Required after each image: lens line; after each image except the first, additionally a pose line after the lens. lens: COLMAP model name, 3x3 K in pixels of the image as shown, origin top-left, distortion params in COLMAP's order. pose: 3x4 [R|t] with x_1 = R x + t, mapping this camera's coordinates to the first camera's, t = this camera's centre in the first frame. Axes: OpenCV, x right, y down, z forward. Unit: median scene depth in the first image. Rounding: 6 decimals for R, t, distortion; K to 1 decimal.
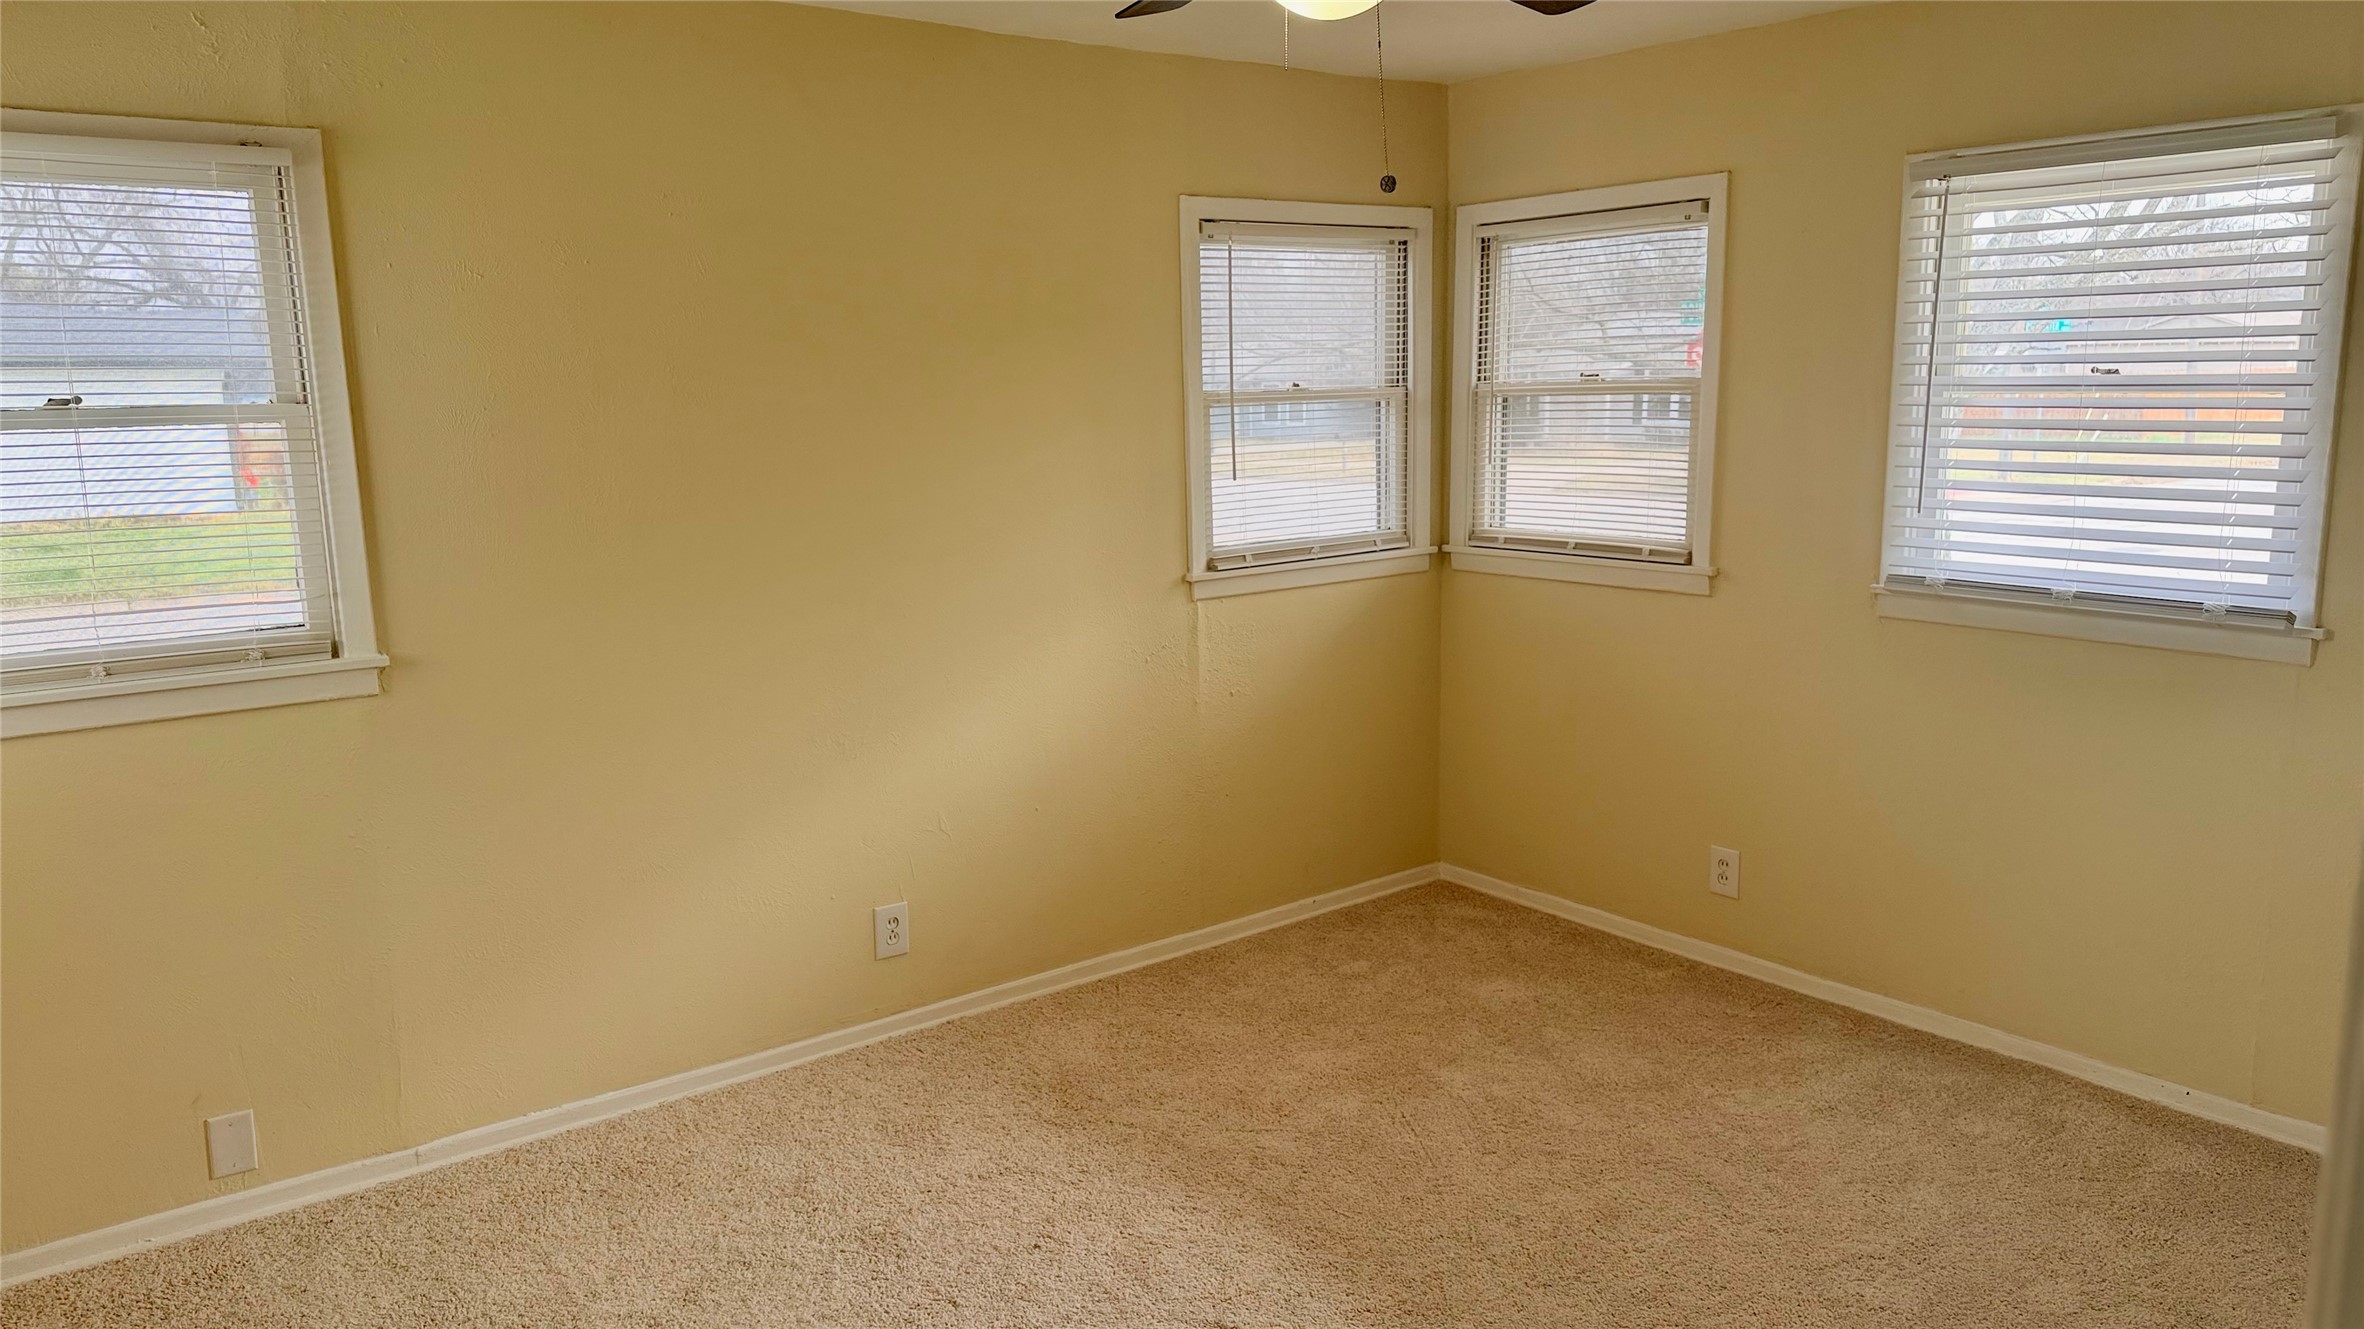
lens RADIAL K [[1670.4, 0, 1204.0], [0, 1670.4, 675.9], [0, 0, 1]] dist [0.074174, -0.085300]
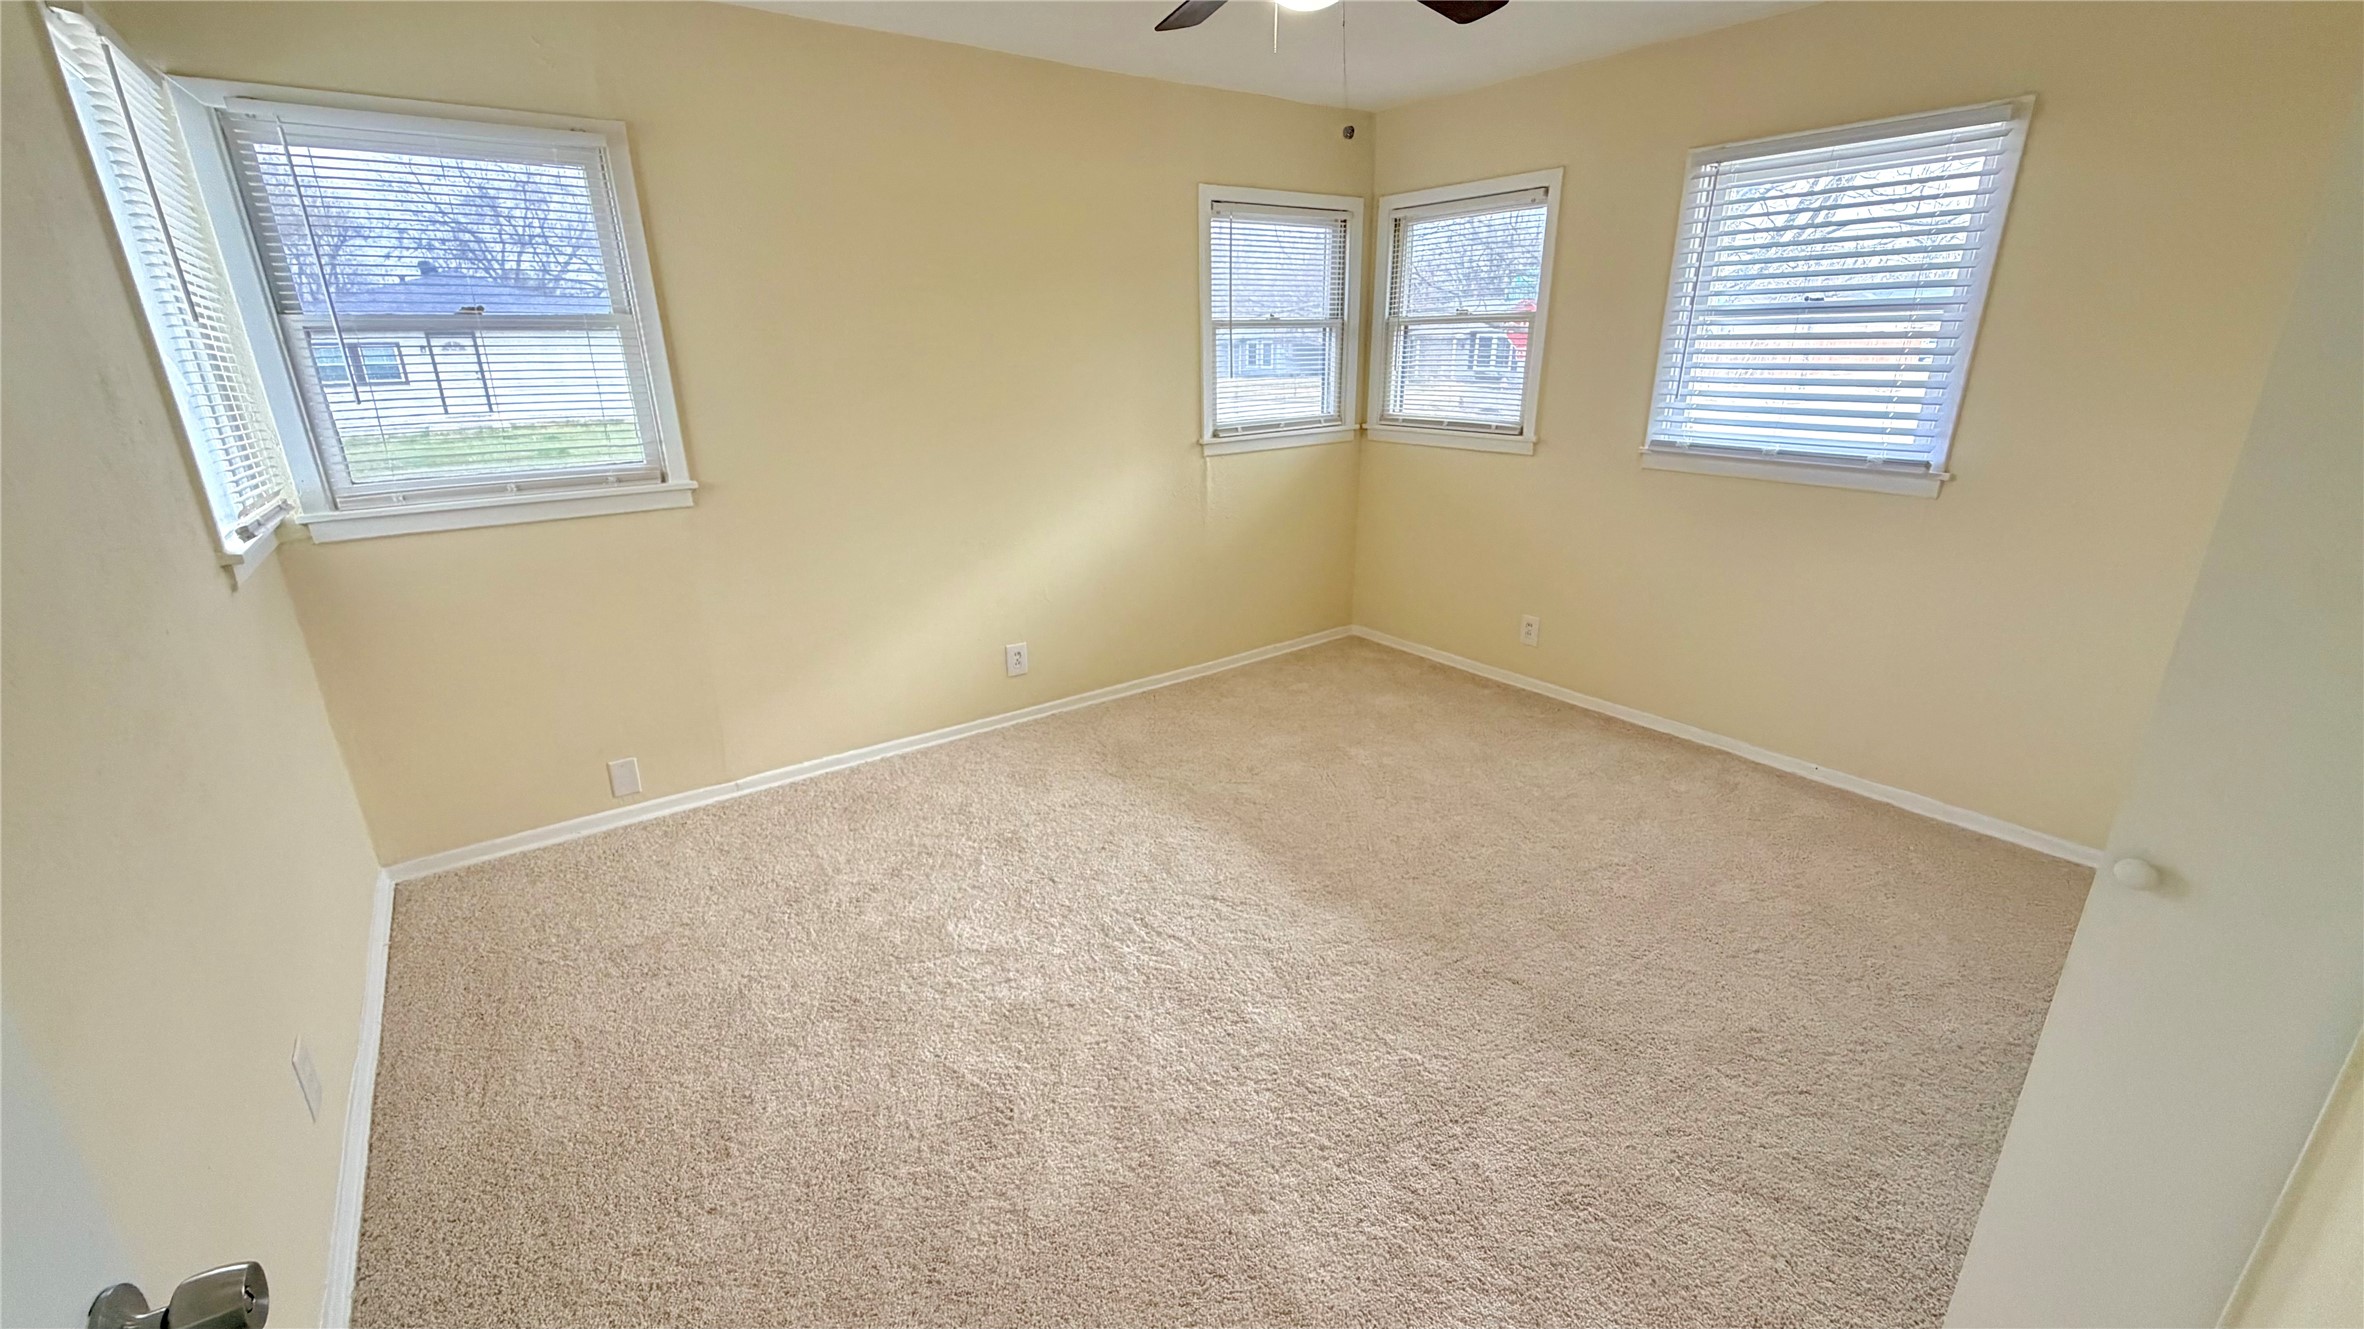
lens RADIAL K [[949.2, 0, 1175.5], [0, 949.2, 665.0], [0, 0, 1]] dist [0.003906, -0.000325]
pose [[0.999309, 0.014379, -0.034286, 0.000348], [-0.009025, 0.988420, 0.151476, 0.016571], [0.036067, -0.151062, 0.987866, 0.094410]]
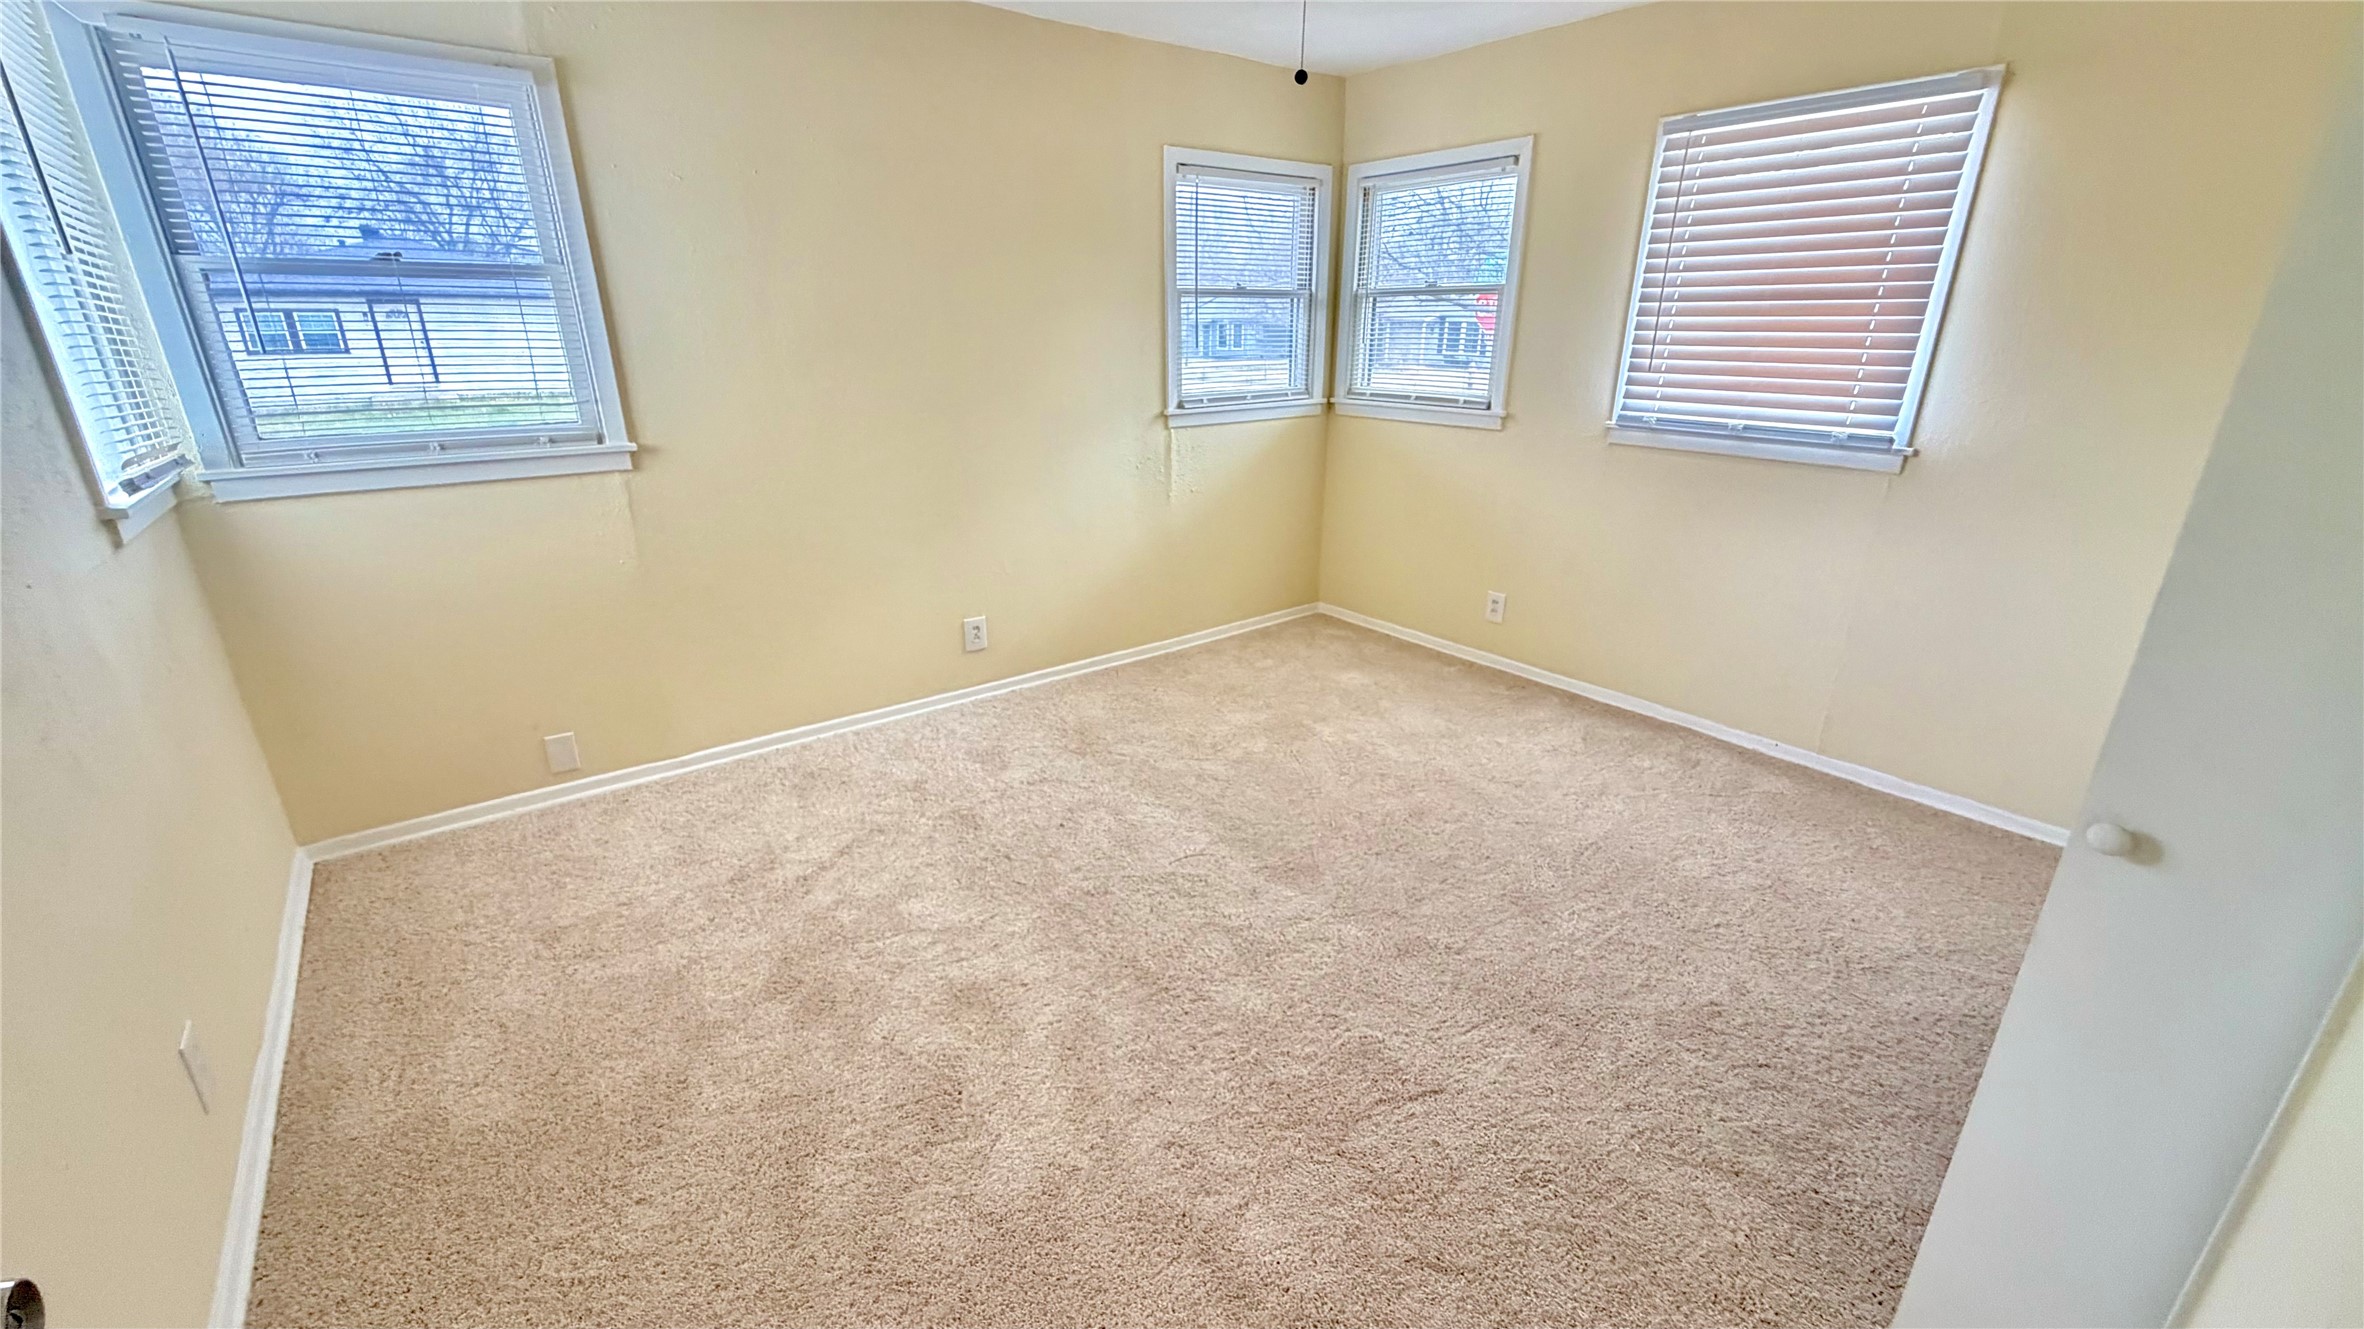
lens RADIAL K [[949.2, 0, 1176.0], [0, 949.2, 664.2], [0, 0, 1]] dist [0.003906, -0.000325]
pose [[0.999828, 0.018469, -0.001386, 0.006842], [-0.017976, 0.985724, 0.167409, 0.027436], [0.004458, -0.167355, 0.985887, 0.111078]]
